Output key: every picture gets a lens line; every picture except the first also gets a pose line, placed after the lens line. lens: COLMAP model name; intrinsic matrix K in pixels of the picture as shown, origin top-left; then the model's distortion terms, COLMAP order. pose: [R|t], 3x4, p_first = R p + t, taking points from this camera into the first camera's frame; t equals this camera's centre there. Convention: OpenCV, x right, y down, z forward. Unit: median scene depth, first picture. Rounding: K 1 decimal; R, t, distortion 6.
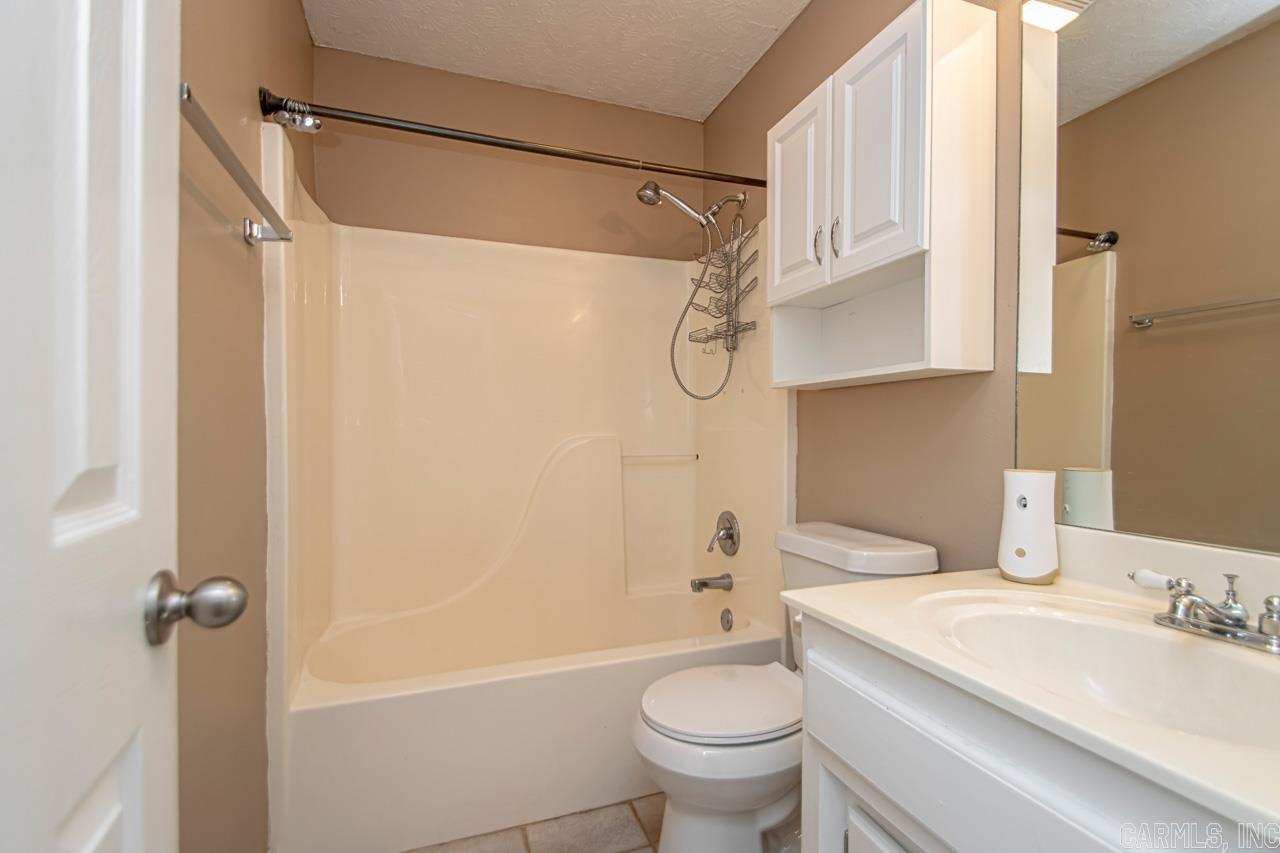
lens RADIAL K [[595.2, 0, 644.8], [0, 595.2, 432.7], [0, 0, 1]] dist [0.006458, -0.012359]
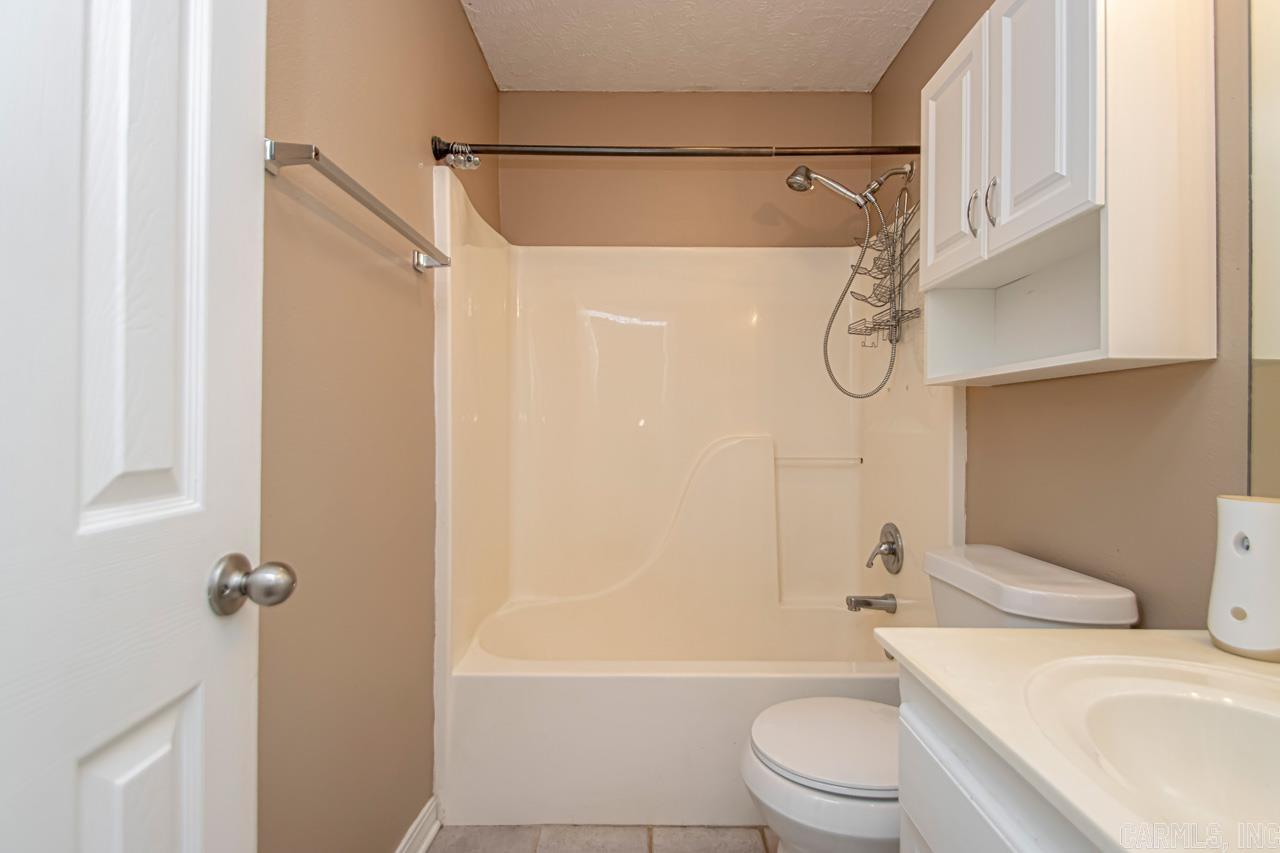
lens RADIAL K [[589.8, 0, 639.3], [0, 589.8, 421.0], [0, 0, 1]] dist [0.012657, -0.016882]
pose [[0.935310, 0.003002, -0.353816, 0.138094], [-0.007432, 0.999910, -0.011162, -0.010763], [0.353750, 0.013070, 0.935249, 0.058507]]
